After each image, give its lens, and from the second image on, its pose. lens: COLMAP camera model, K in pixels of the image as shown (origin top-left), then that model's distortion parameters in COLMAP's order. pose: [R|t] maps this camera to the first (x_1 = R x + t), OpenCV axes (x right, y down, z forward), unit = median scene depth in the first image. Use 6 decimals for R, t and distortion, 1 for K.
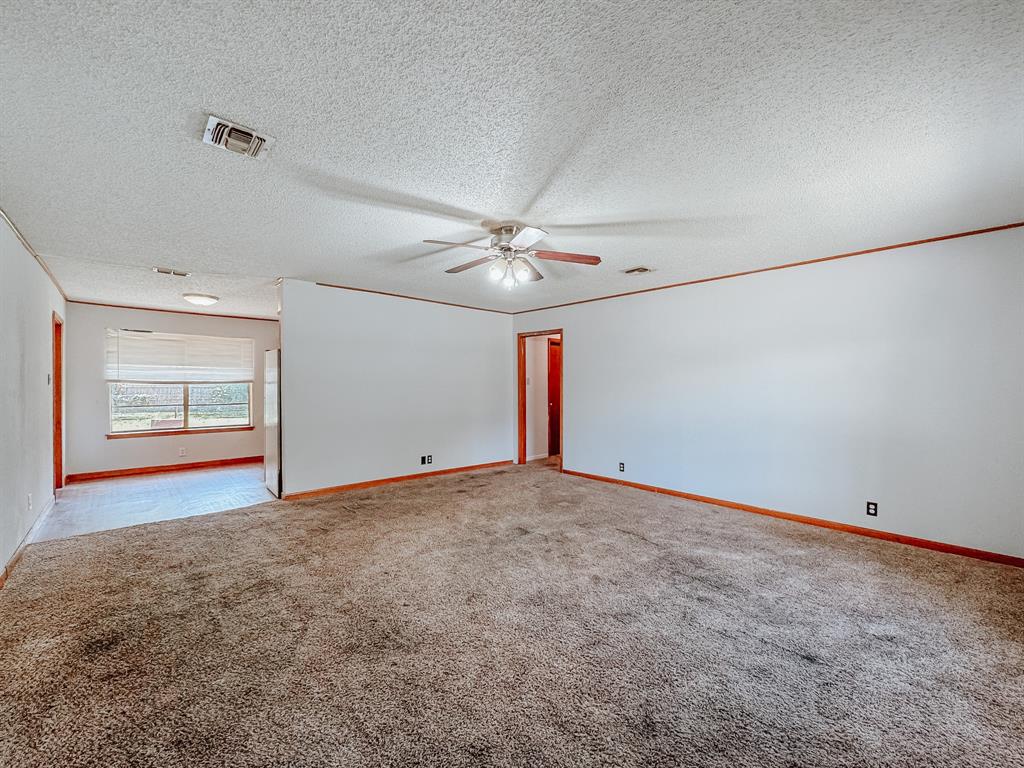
lens RADIAL K [[411.6, 0, 505.1], [0, 411.6, 379.5], [0, 0, 1]] dist [0.000149, 0.000124]
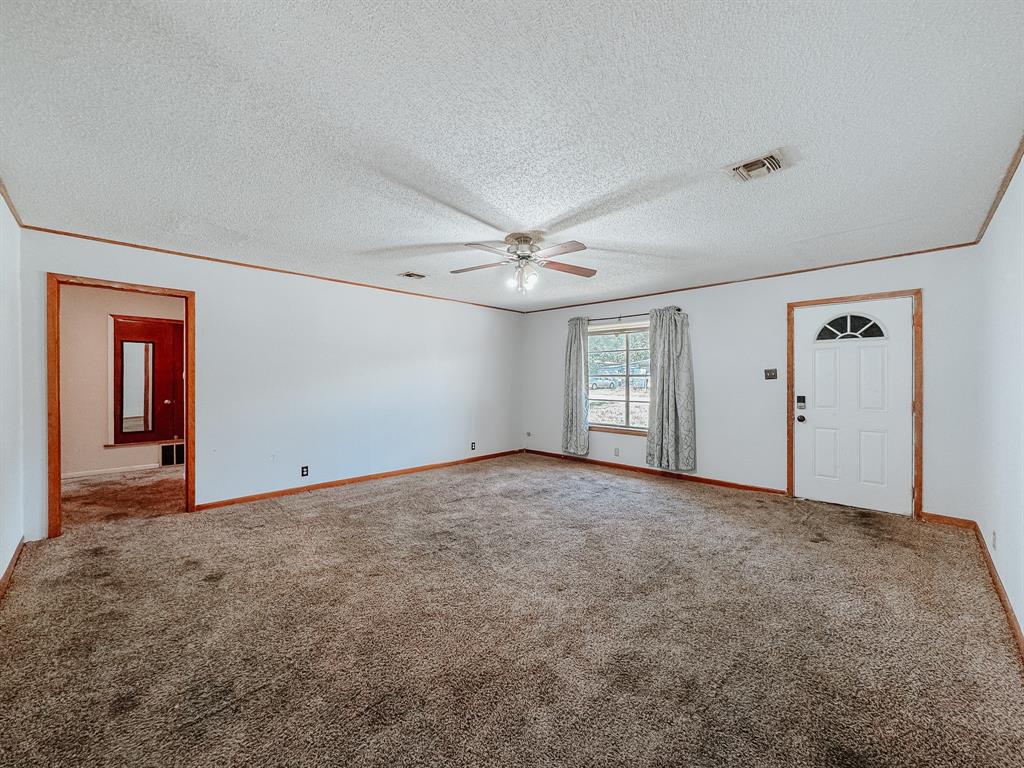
lens RADIAL K [[411.6, 0, 505.1], [0, 411.6, 379.5], [0, 0, 1]] dist [0.000149, 0.000124]
pose [[-0.031061, -0.010555, 0.999462, -0.949774], [-0.018494, 0.999779, 0.009984, 0.000521], [-0.999346, -0.018174, -0.031250, 0.932669]]
